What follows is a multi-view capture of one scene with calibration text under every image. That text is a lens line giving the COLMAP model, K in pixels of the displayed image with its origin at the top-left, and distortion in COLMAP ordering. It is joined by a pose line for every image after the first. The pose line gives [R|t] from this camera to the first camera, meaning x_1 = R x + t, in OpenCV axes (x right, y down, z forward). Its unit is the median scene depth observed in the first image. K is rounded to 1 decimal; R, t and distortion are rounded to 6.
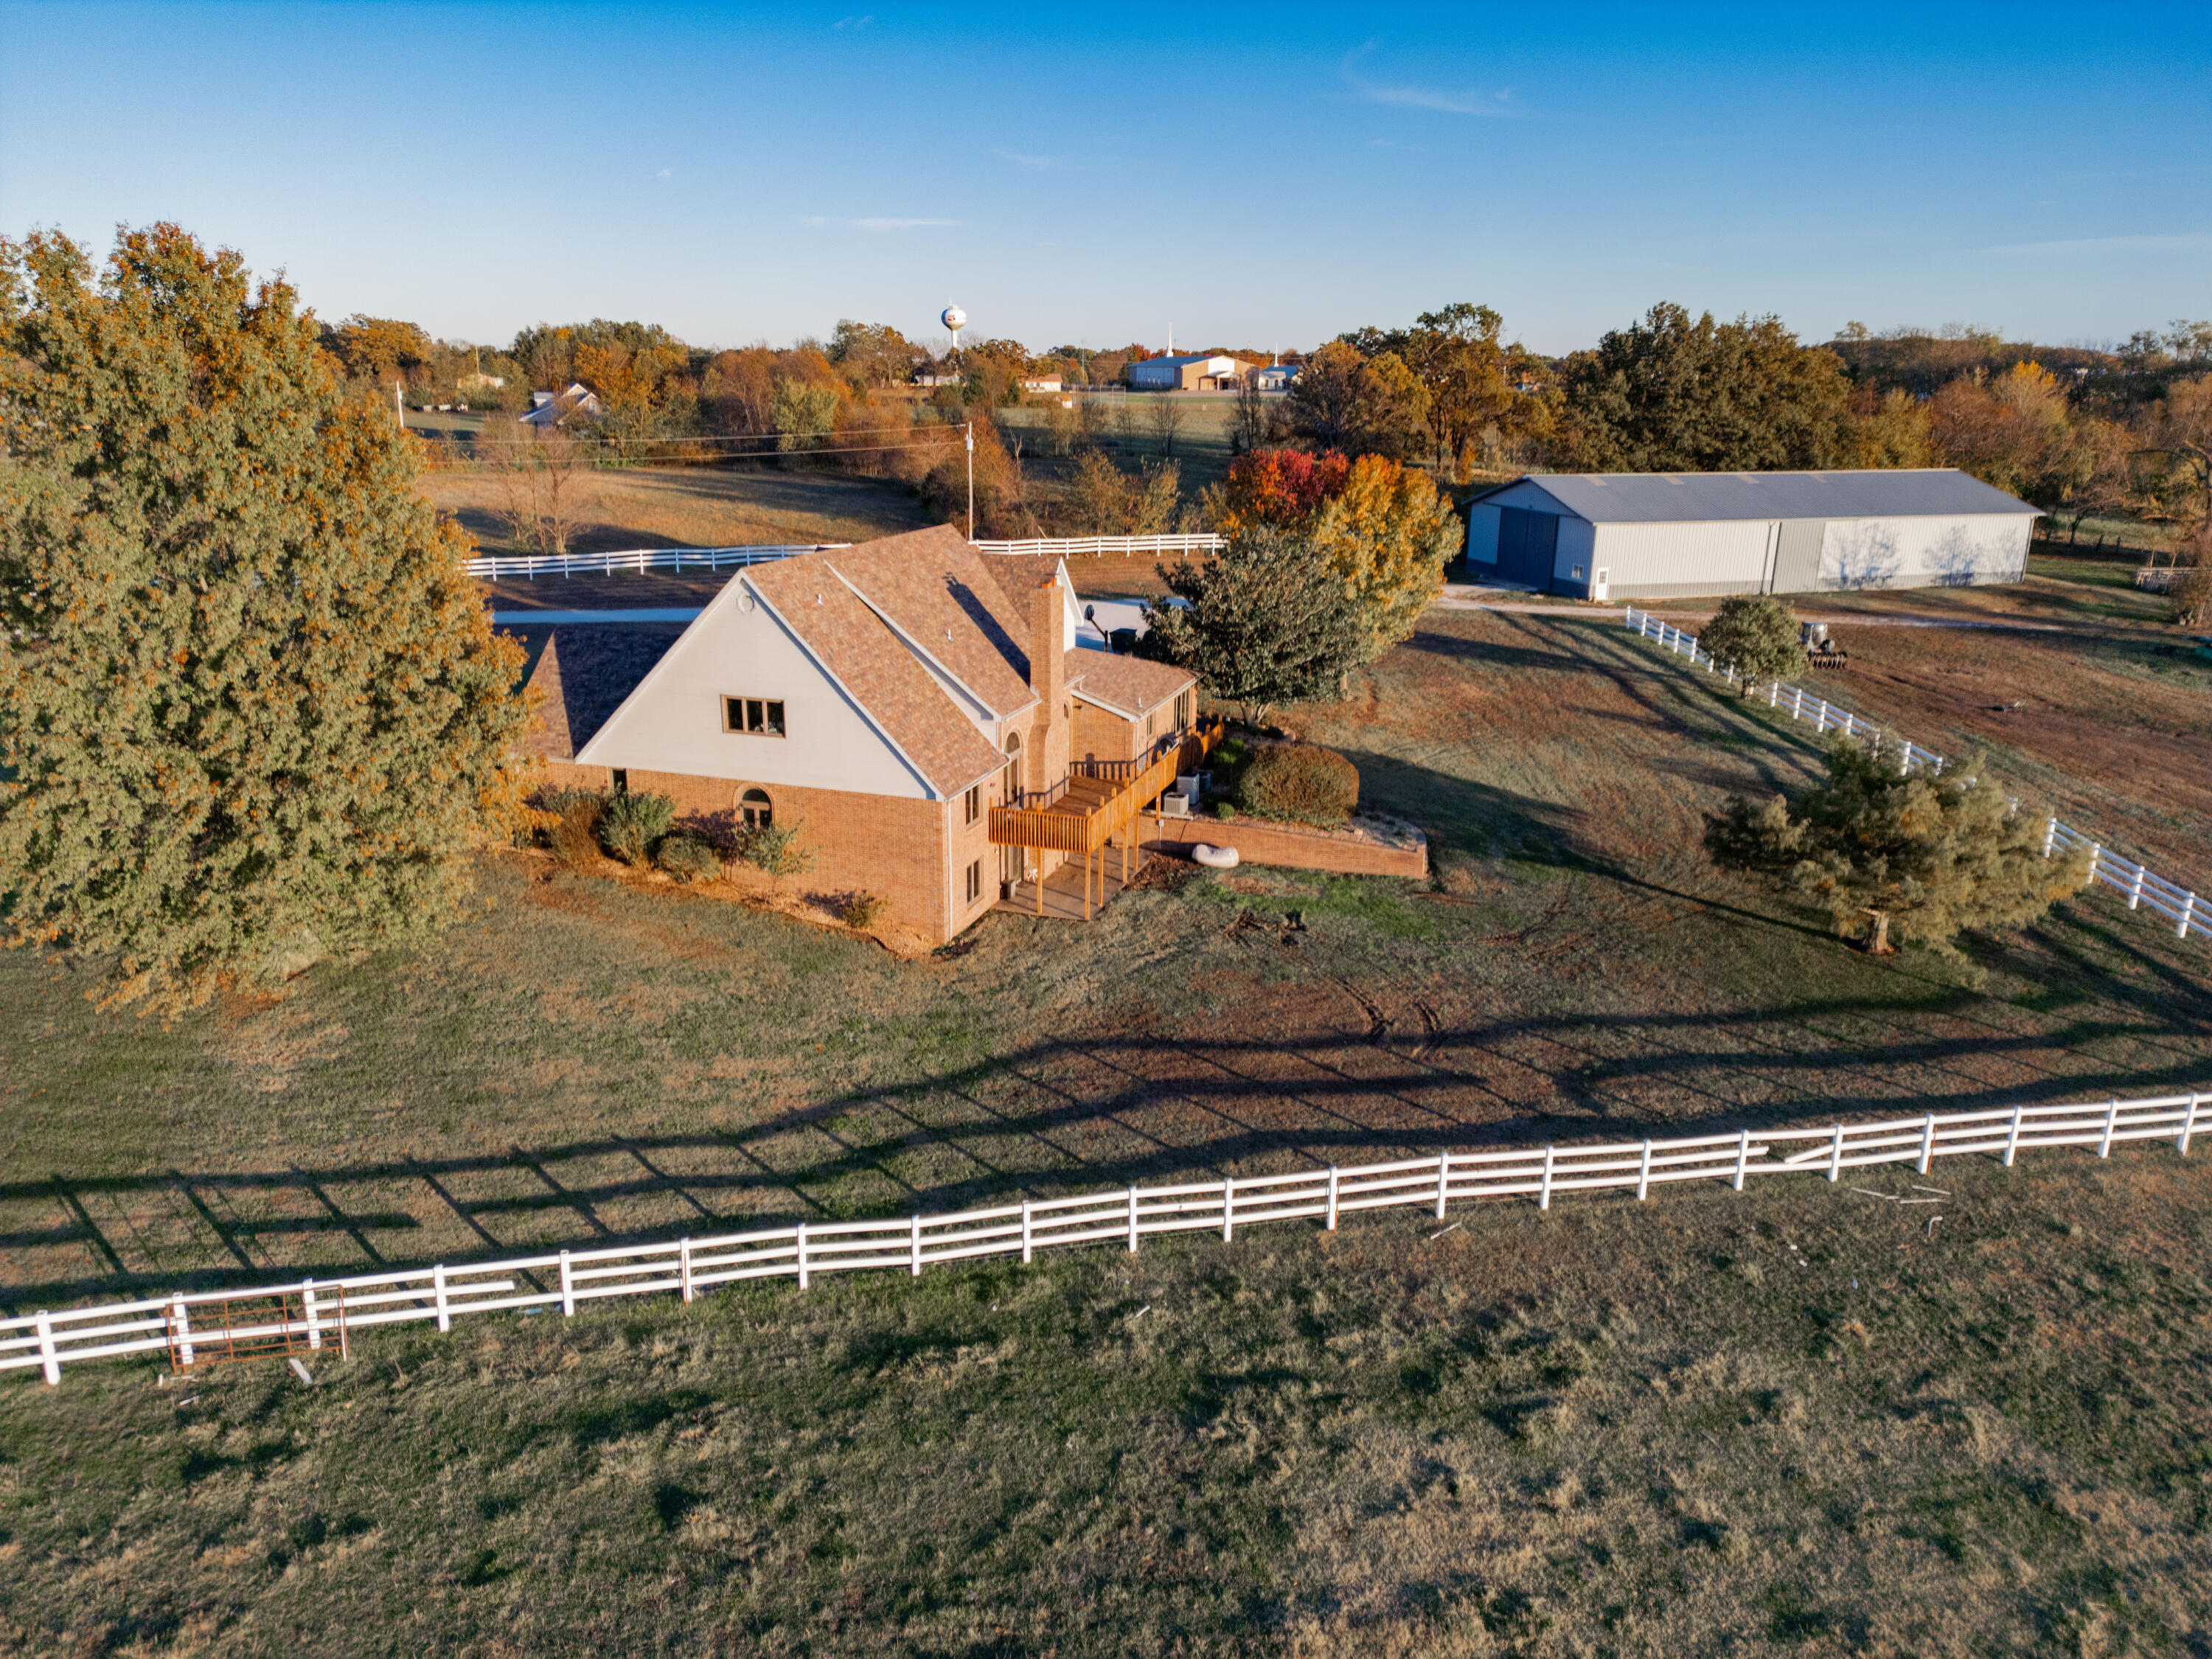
lens RADIAL K [[1570.1, 0, 1106.0], [0, 1570.1, 829.5], [0, 0, 1]] dist [0.096692, -0.103085]
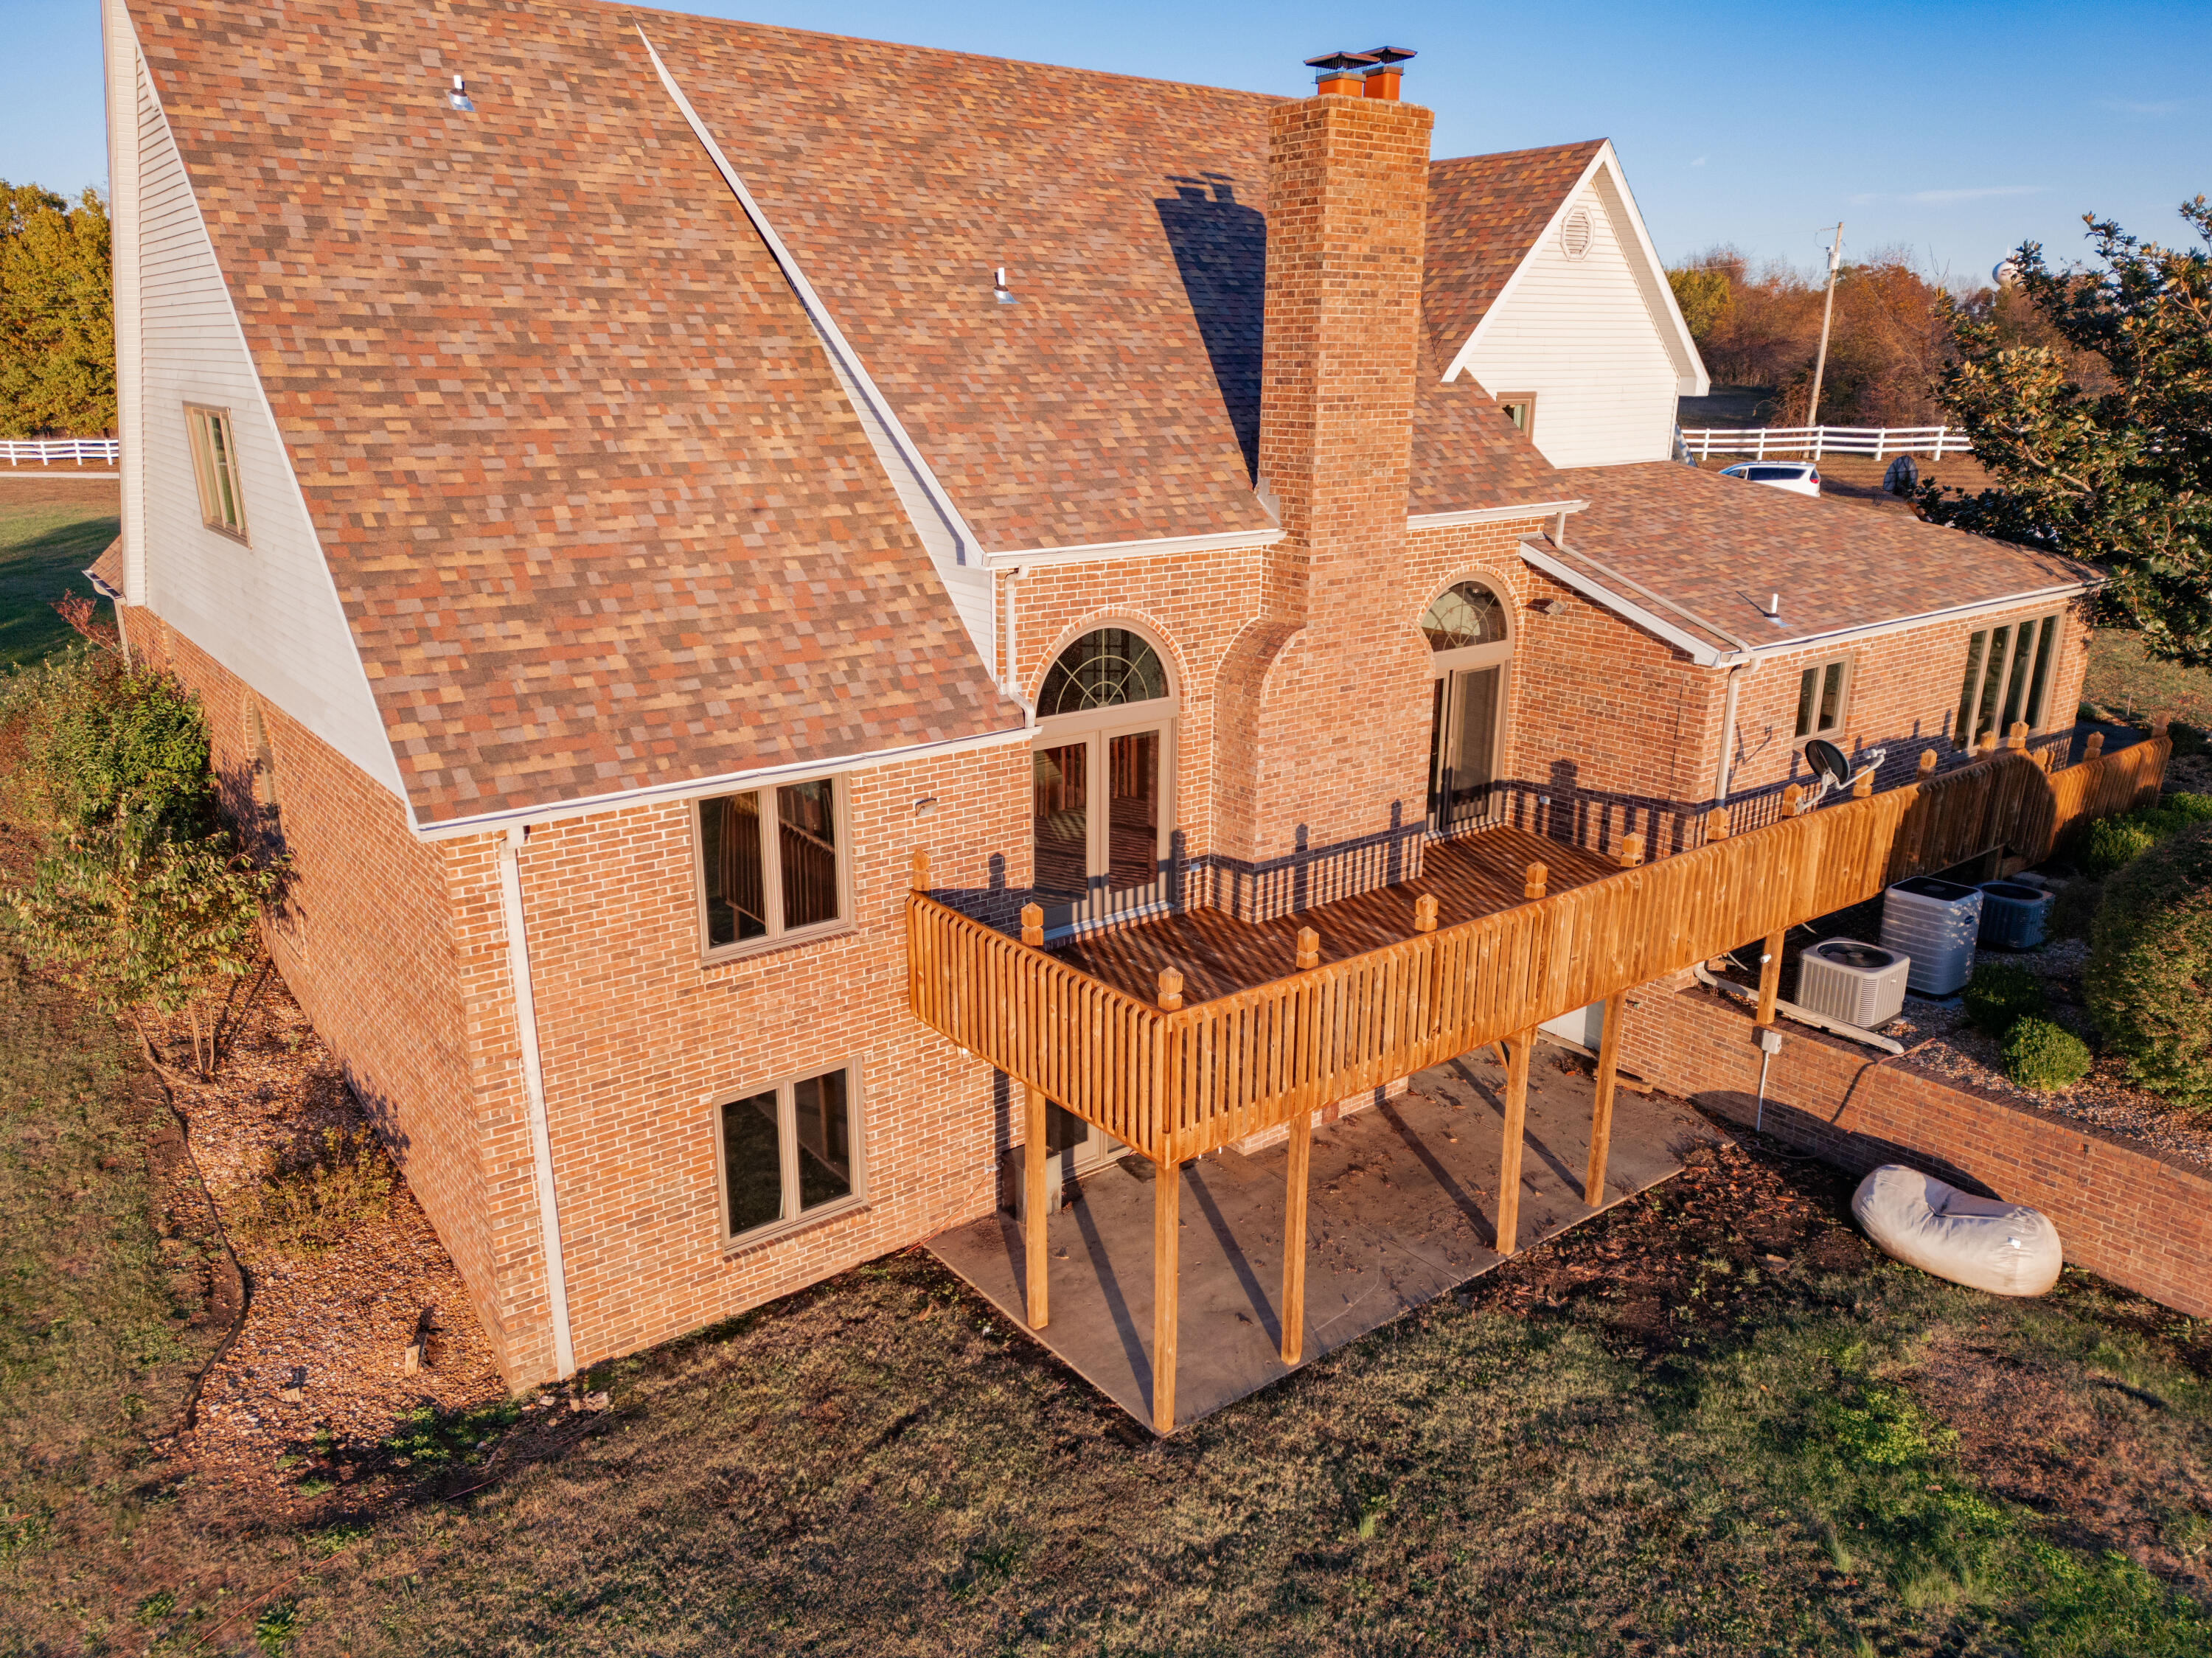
lens RADIAL K [[1570.0, 0, 1106.0], [0, 1570.0, 829.0], [0, 0, 1]] dist [0.096692, -0.103085]
pose [[0.829991, 0.154214, -0.536035, 0.082786], [-0.154067, 0.987017, 0.045404, -0.035868], [0.536077, 0.044900, 0.842974, 0.695525]]
